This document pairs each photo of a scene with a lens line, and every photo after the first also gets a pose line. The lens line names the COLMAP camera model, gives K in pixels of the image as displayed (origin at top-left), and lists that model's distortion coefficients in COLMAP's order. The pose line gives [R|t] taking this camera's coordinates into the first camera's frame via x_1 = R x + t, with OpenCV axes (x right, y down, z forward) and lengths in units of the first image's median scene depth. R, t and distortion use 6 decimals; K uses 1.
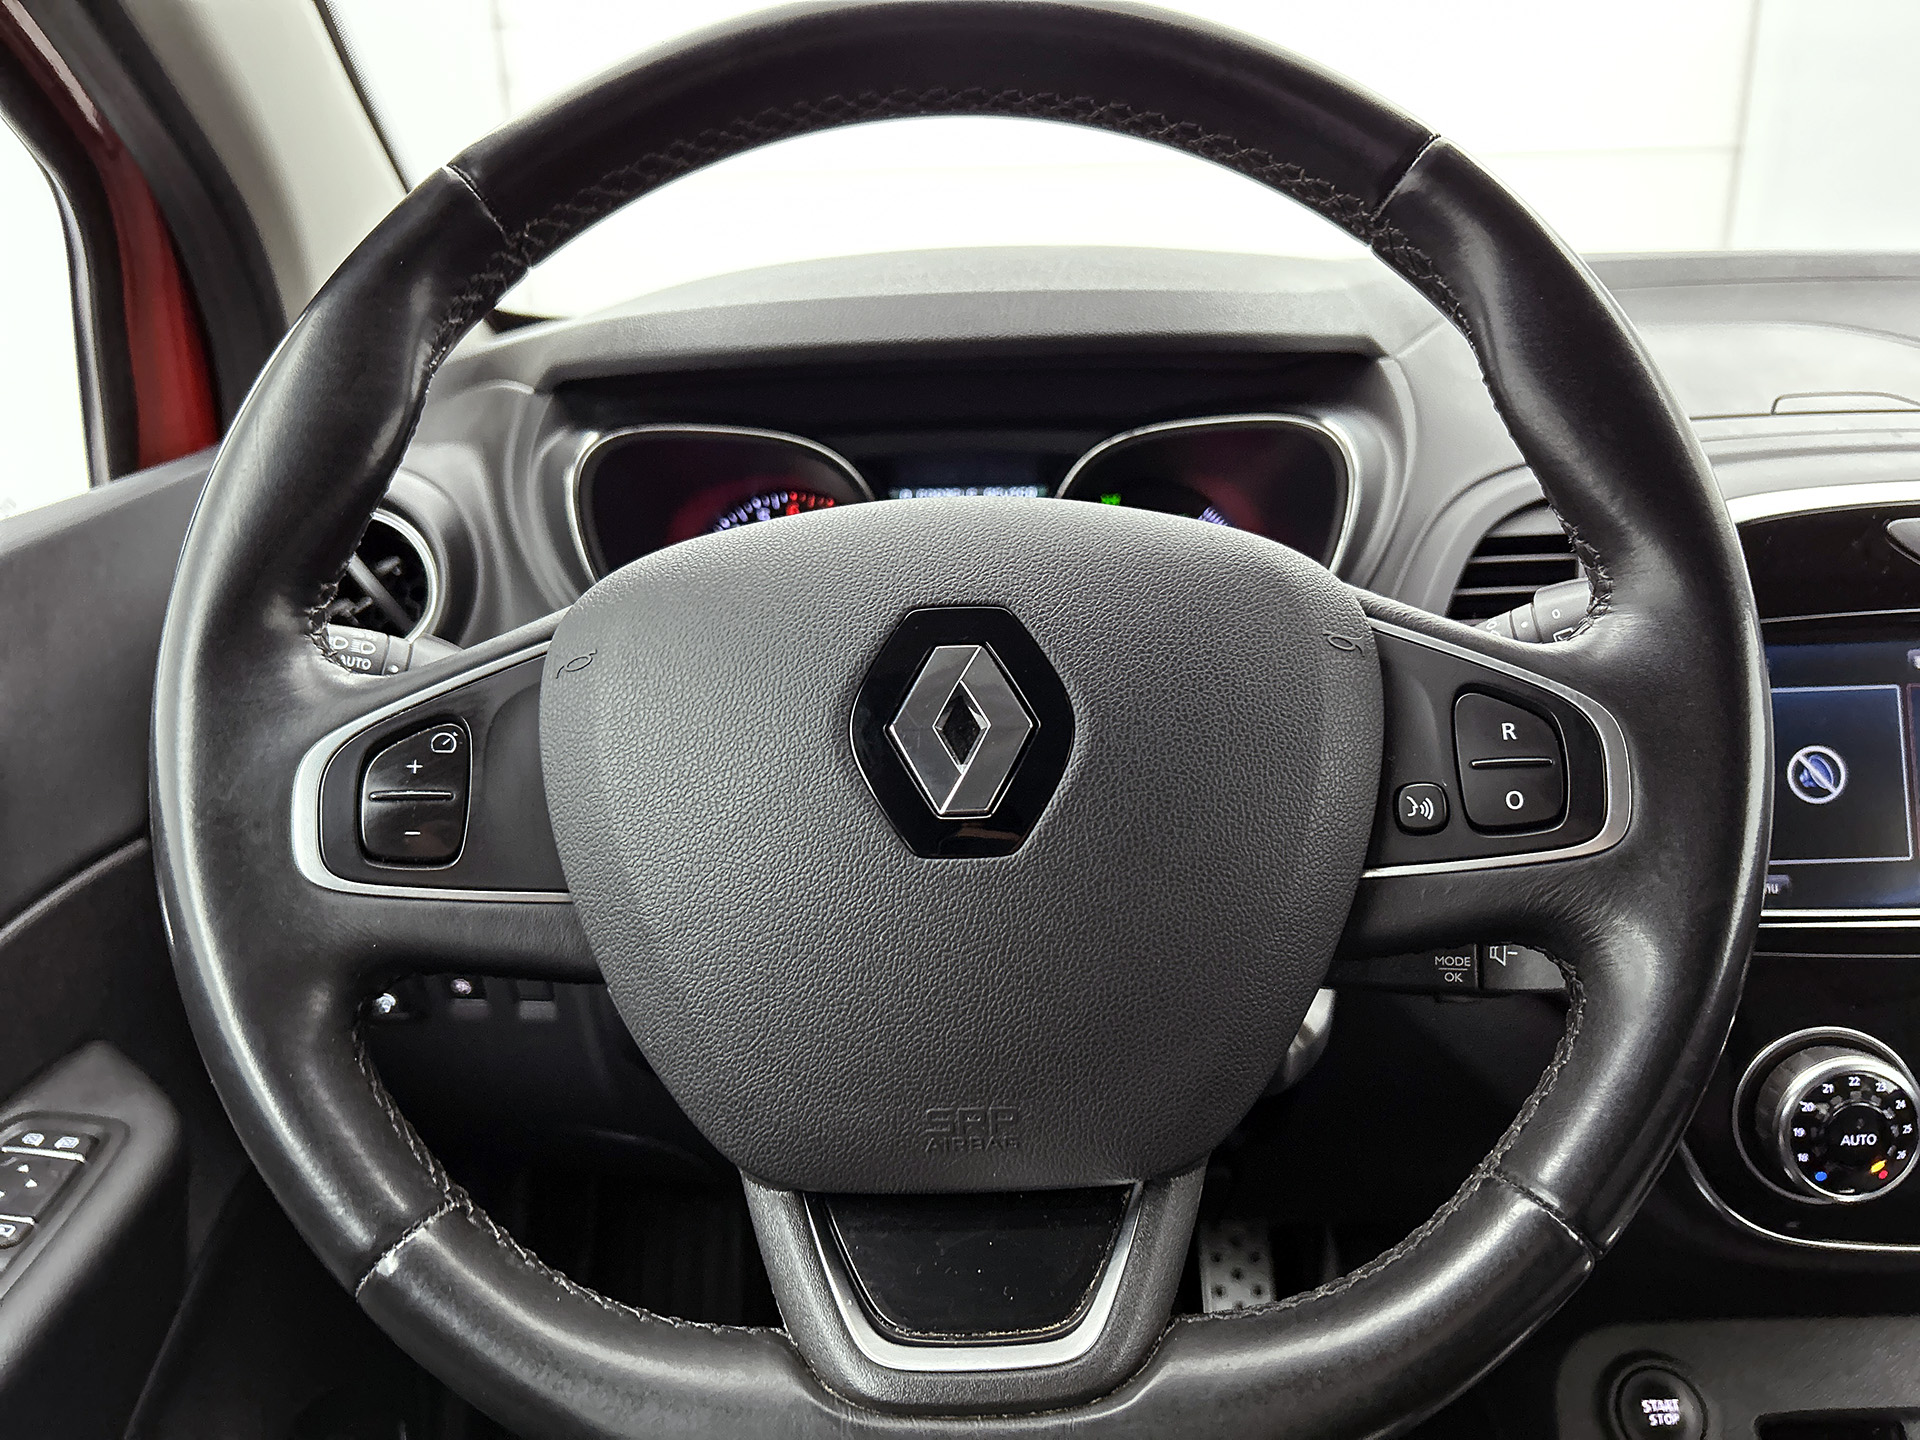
lens RADIAL K [[1473.4, 0, 946.3], [0, 1473.4, 734.1], [0, 0, 1]] dist [0.049423, -0.056944]
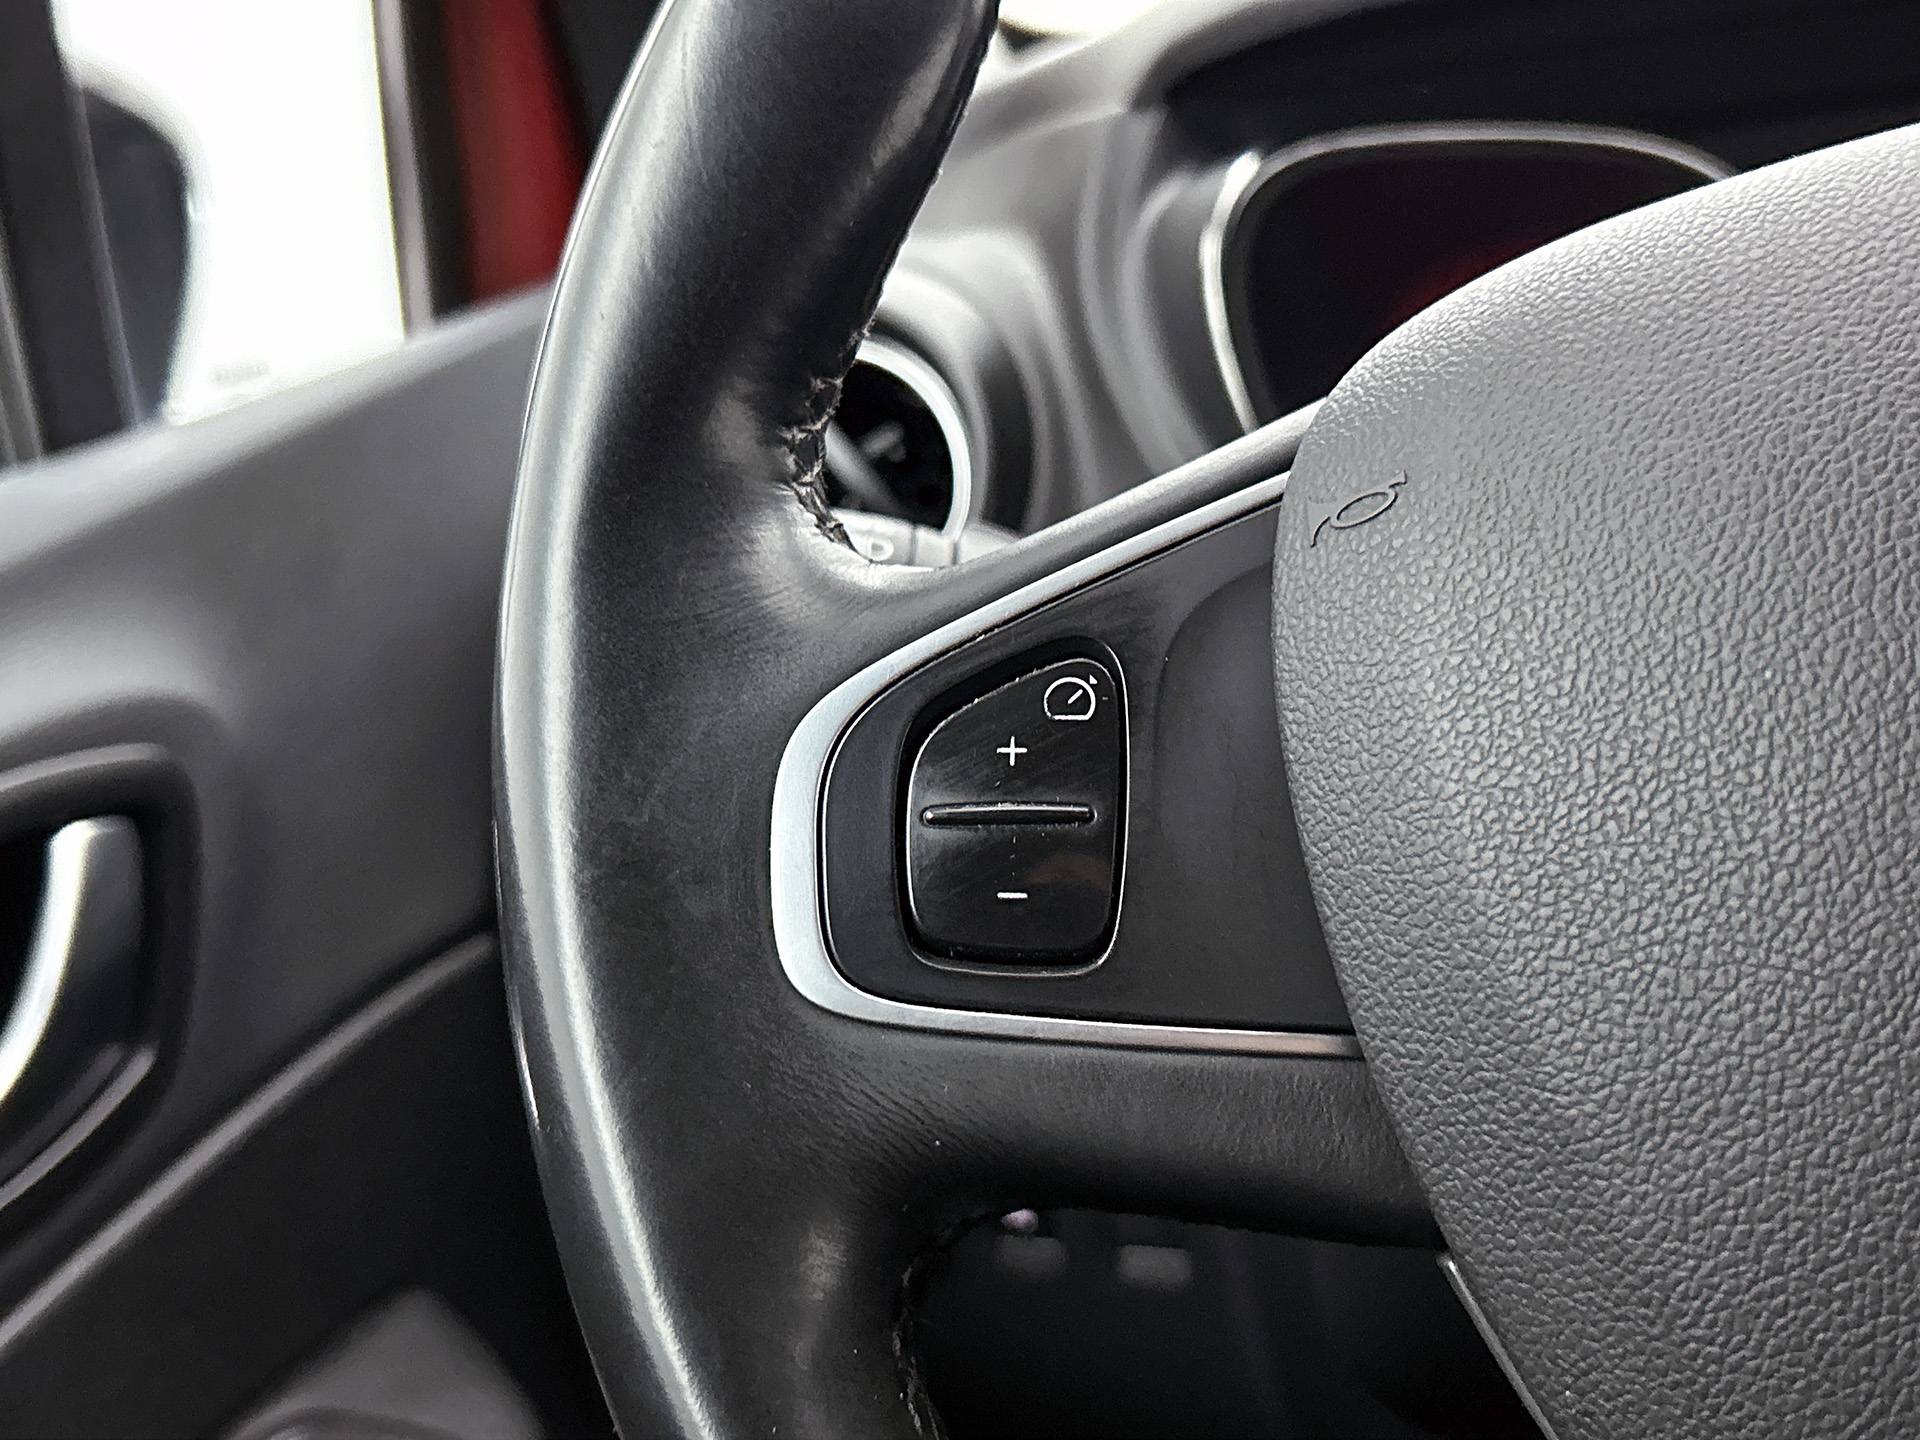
lens RADIAL K [[2344.6, 0, 962.8], [0, 2344.6, 723.1], [0, 0, 1]] dist [0.027259, 0.000000]
pose [[0.955902, -0.023229, -0.292767, -0.161396], [0.013201, 0.999258, -0.036182, 0.039096], [0.293390, 0.030721, 0.955499, 0.306420]]
